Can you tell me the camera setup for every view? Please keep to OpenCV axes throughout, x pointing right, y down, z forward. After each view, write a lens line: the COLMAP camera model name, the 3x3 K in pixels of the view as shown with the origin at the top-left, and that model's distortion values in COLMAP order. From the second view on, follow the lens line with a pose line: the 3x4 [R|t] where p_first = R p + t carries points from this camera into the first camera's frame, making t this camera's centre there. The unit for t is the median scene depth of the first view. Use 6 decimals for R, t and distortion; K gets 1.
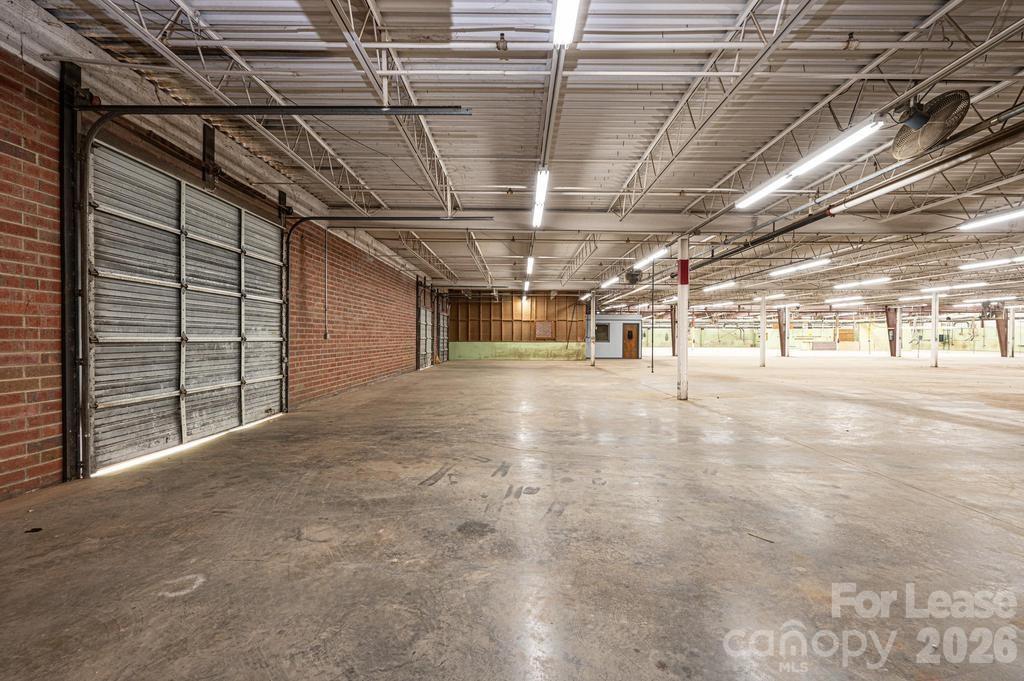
lens RADIAL K [[406.7, 0, 512.0], [0, 406.7, 340.5], [0, 0, 1]] dist [-0.000778, -0.000142]
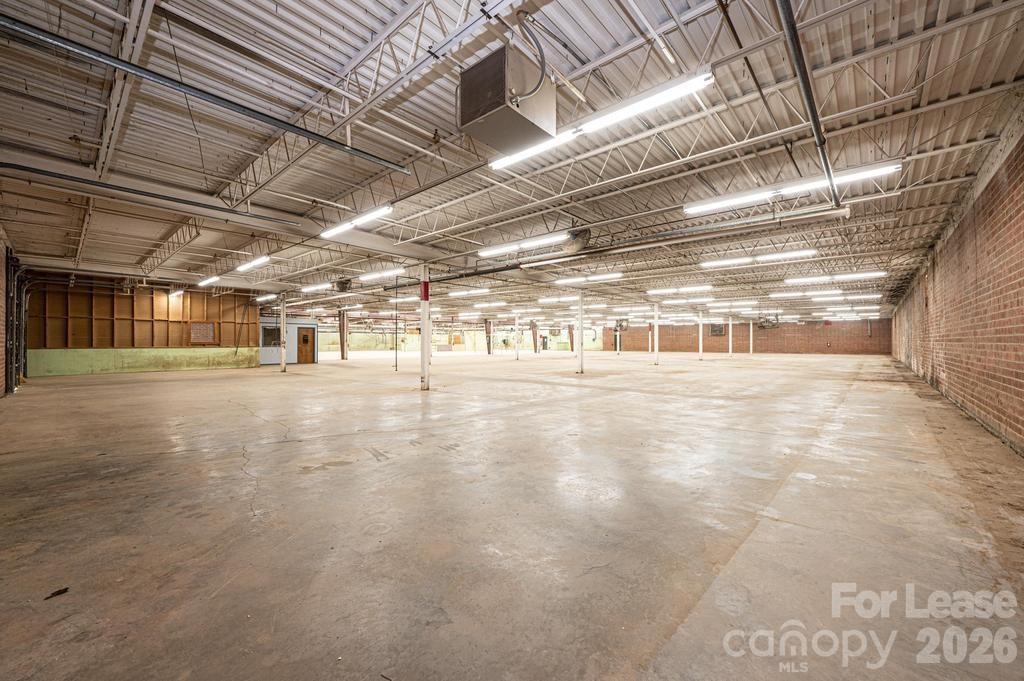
lens RADIAL K [[406.7, 0, 512.0], [0, 406.7, 340.5], [0, 0, 1]] dist [-0.000778, -0.000142]
pose [[0.653811, -0.000624, 0.756657, -0.137029], [0.008405, 0.999944, -0.006438, -0.000112], [-0.756611, 0.010569, 0.653780, -0.018674]]
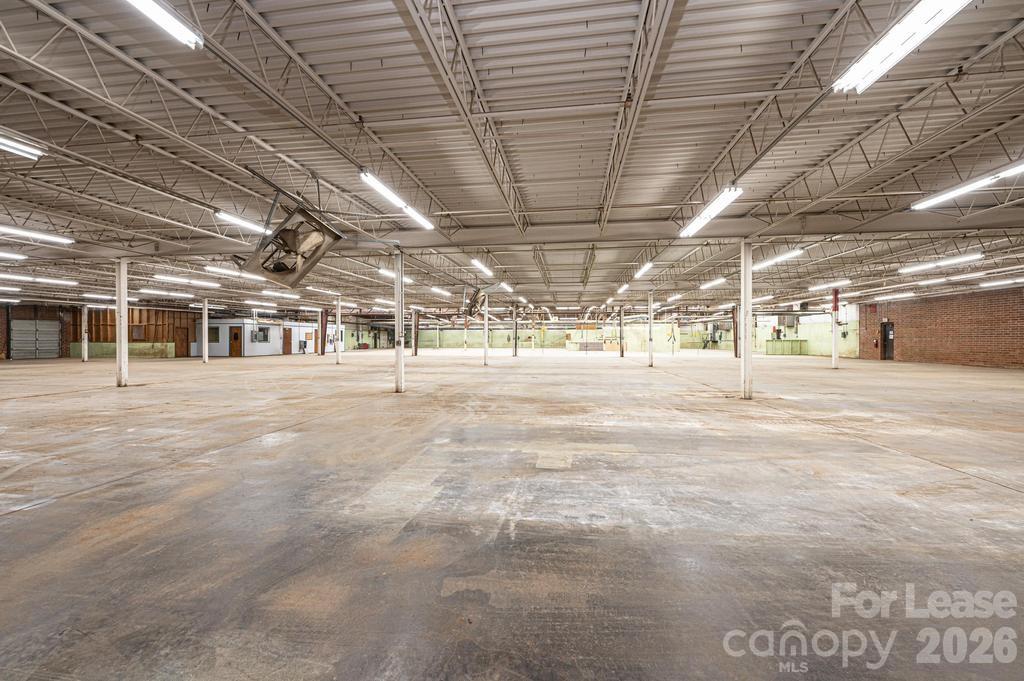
lens RADIAL K [[384.6, 0, 512.0], [0, 384.6, 340.5], [0, 0, 1]] dist [-0.000978, -0.000067]
pose [[0.992273, -0.001838, -0.124064, 1.333917], [0.001326, 0.999990, -0.004205, 0.003970], [0.124070, 0.004008, 0.992265, -0.002525]]
